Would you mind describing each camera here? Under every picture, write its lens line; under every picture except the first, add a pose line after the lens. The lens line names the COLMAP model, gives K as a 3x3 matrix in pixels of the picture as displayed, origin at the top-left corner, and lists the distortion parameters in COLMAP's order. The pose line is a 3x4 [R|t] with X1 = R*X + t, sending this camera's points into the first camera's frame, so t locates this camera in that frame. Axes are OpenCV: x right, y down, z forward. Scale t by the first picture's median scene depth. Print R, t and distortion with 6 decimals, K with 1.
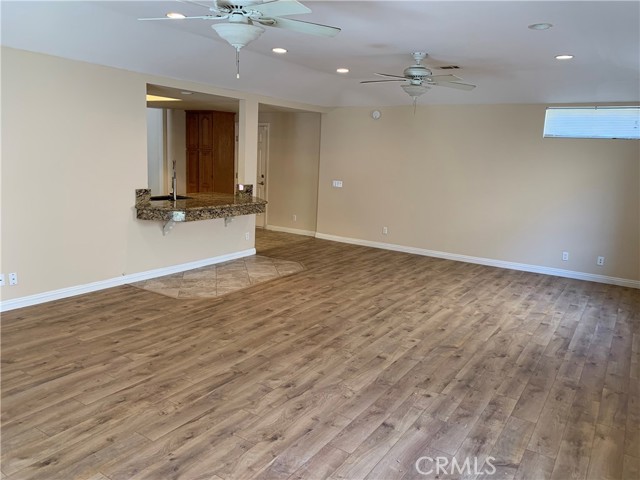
lens RADIAL K [[495.6, 0, 320.0], [0, 495.6, 240.0], [0, 0, 1]] dist [0.081921, -0.152919]
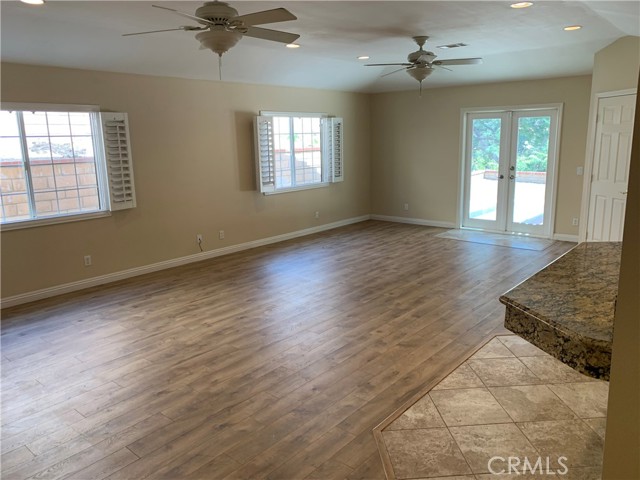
lens RADIAL K [[495.6, 0, 320.0], [0, 495.6, 240.0], [0, 0, 1]] dist [0.081921, -0.152919]
pose [[-0.991021, -0.052901, 0.122800, -0.032756], [-0.001974, 0.924092, 0.382164, -0.339444], [-0.133695, 0.378490, -0.915899, 1.830638]]
